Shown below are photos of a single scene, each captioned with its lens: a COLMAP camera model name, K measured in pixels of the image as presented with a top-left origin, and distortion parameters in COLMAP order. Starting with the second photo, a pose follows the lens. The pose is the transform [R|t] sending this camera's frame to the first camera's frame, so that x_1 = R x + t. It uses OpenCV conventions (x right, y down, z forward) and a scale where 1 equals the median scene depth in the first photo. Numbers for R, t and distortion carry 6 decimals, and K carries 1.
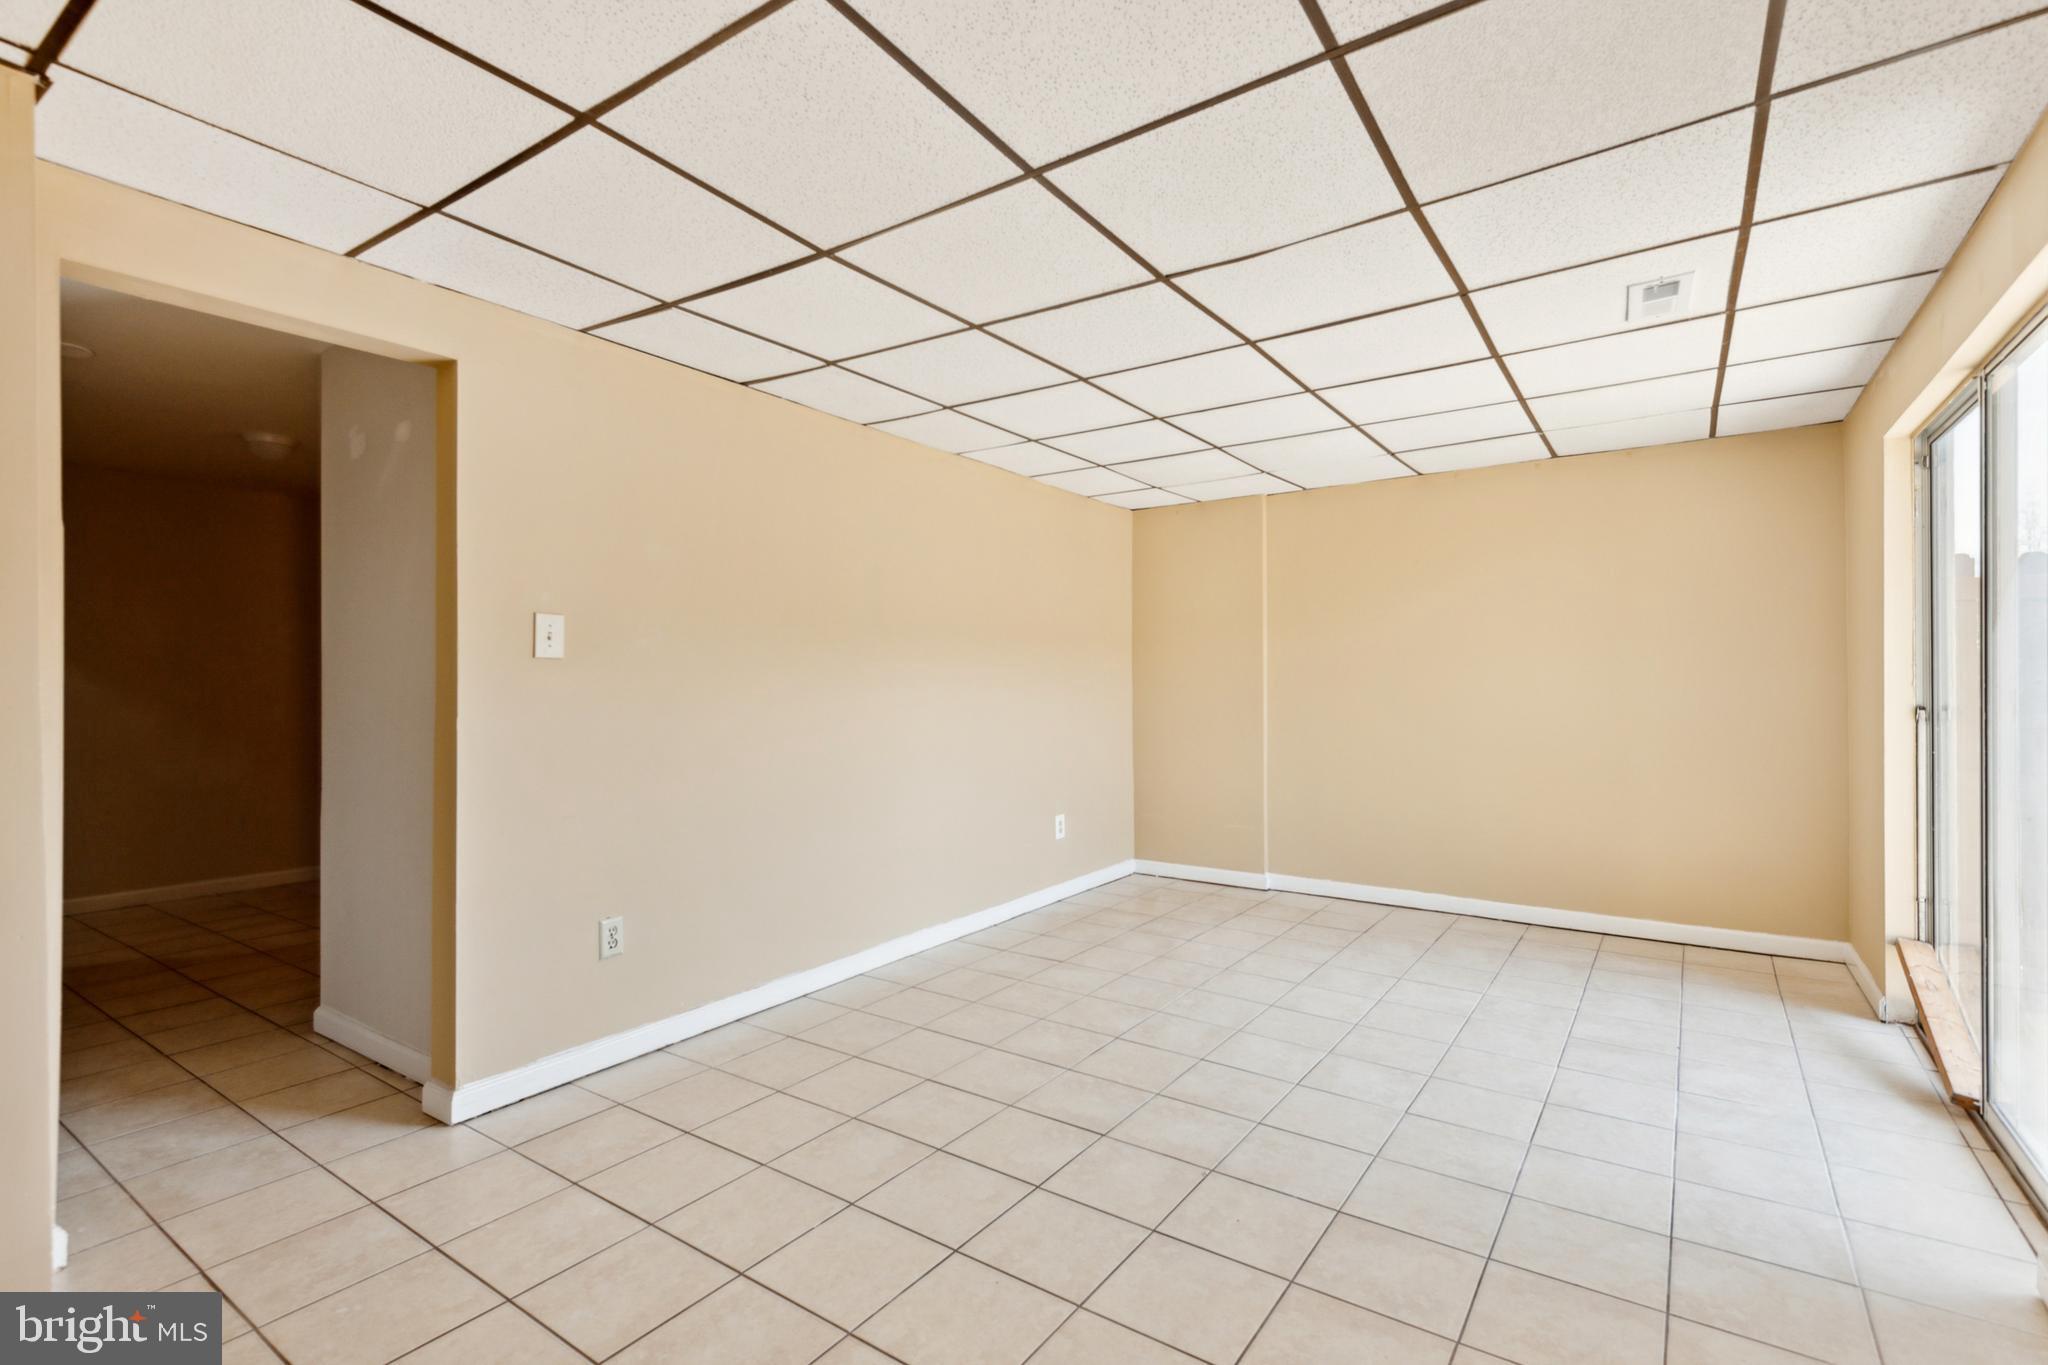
lens RADIAL K [[939.0, 0, 1017.8], [0, 939.0, 687.4], [0, 0, 1]] dist [0.027348, -0.011611]
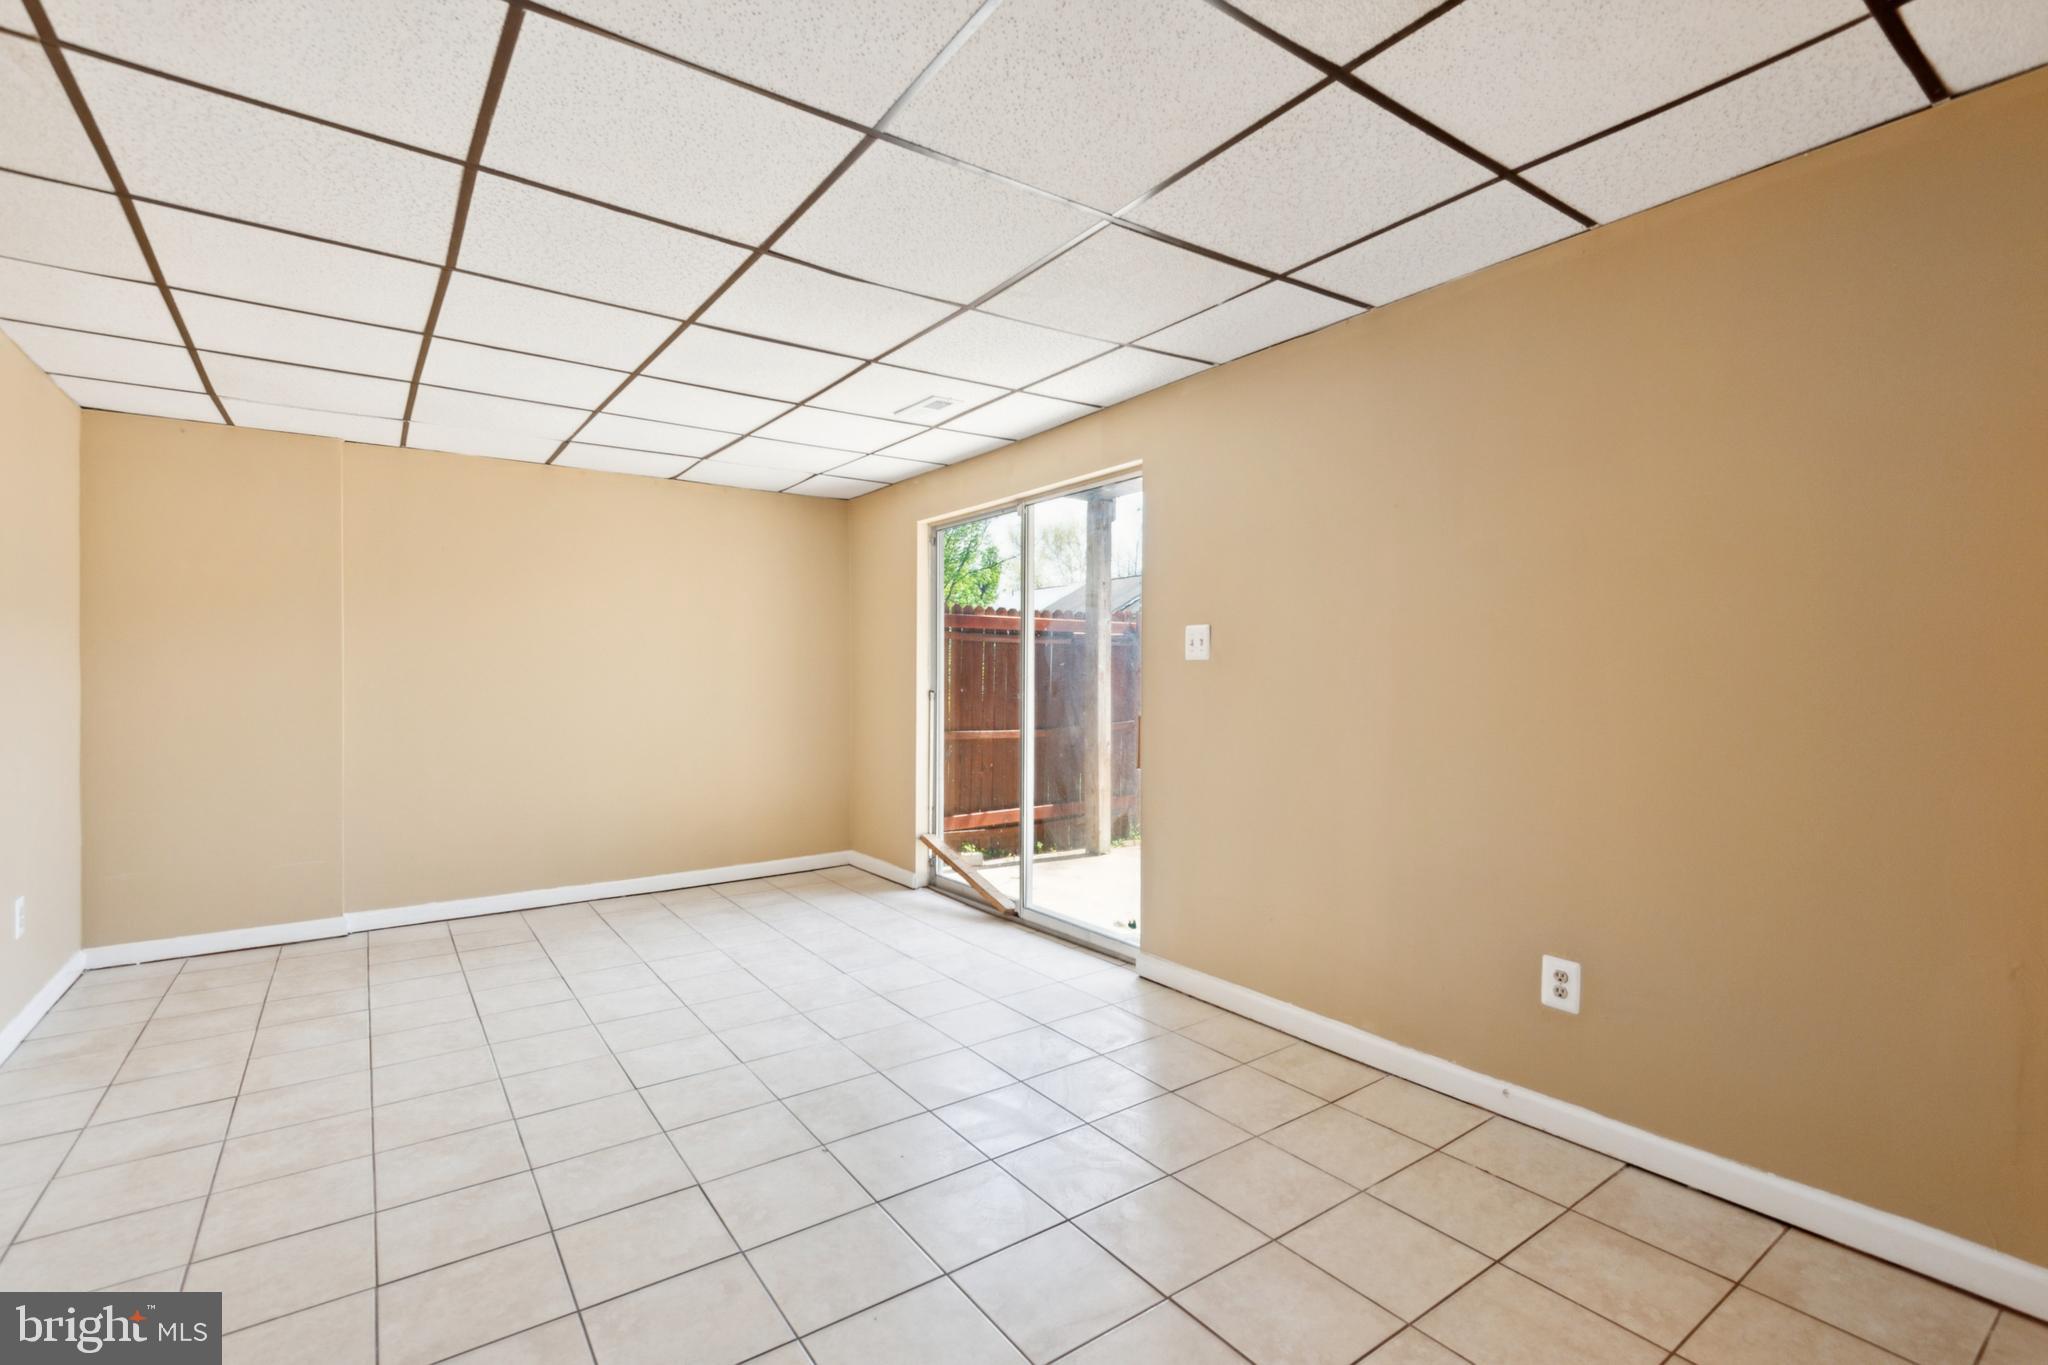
lens RADIAL K [[939.0, 0, 988.9], [0, 939.0, 687.2], [0, 0, 1]] dist [0.027348, -0.011611]
pose [[0.328983, -0.008864, 0.944294, -0.470548], [0.005484, 0.999957, 0.007475, 0.002327], [-0.944320, 0.002720, 0.329017, 0.324900]]
